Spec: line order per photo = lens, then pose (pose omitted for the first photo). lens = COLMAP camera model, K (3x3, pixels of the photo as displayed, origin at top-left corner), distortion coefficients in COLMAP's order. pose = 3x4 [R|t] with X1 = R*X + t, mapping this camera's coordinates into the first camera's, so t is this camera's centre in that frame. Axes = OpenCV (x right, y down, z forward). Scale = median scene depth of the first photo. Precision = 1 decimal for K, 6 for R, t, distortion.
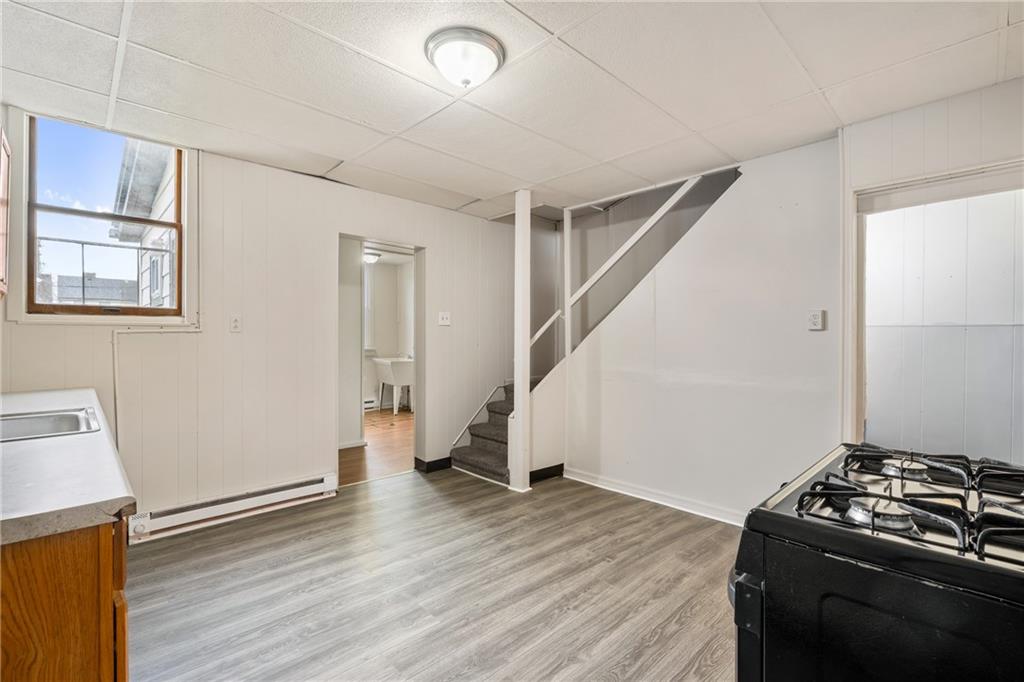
lens RADIAL K [[455.3, 0, 507.1], [0, 455.3, 342.1], [0, 0, 1]] dist [0.000594, 0.000094]
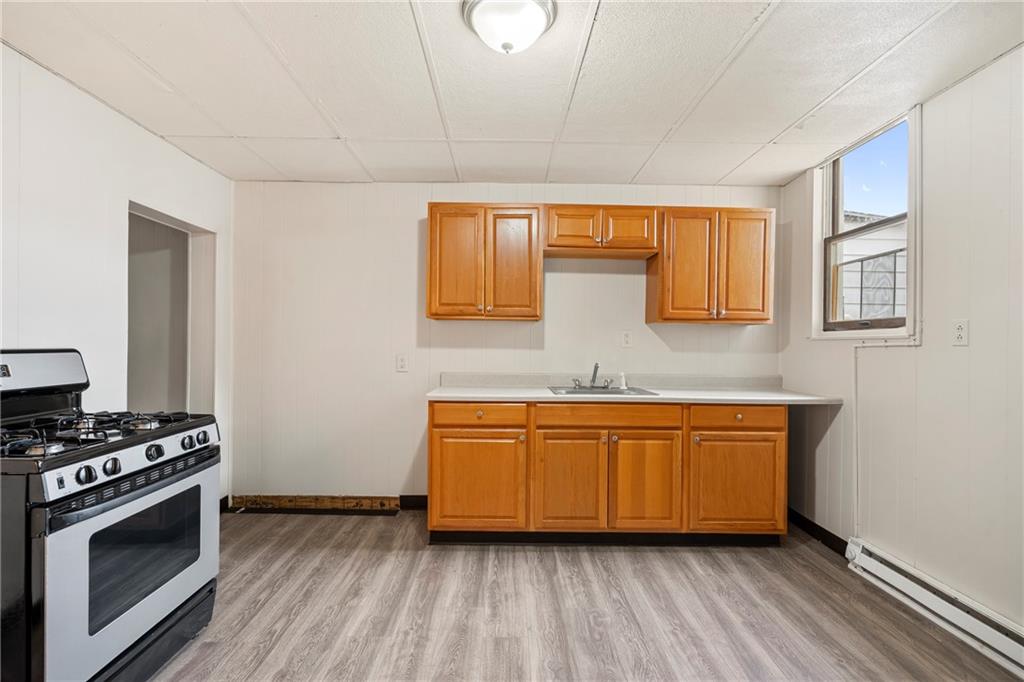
lens RADIAL K [[455.3, 0, 507.1], [0, 455.3, 342.1], [0, 0, 1]] dist [0.000594, 0.000094]
pose [[-0.678433, -0.009798, -0.734597, 0.416409], [-0.014584, 0.999894, 0.000132, -0.022272], [0.734517, 0.010803, -0.678504, 1.236739]]
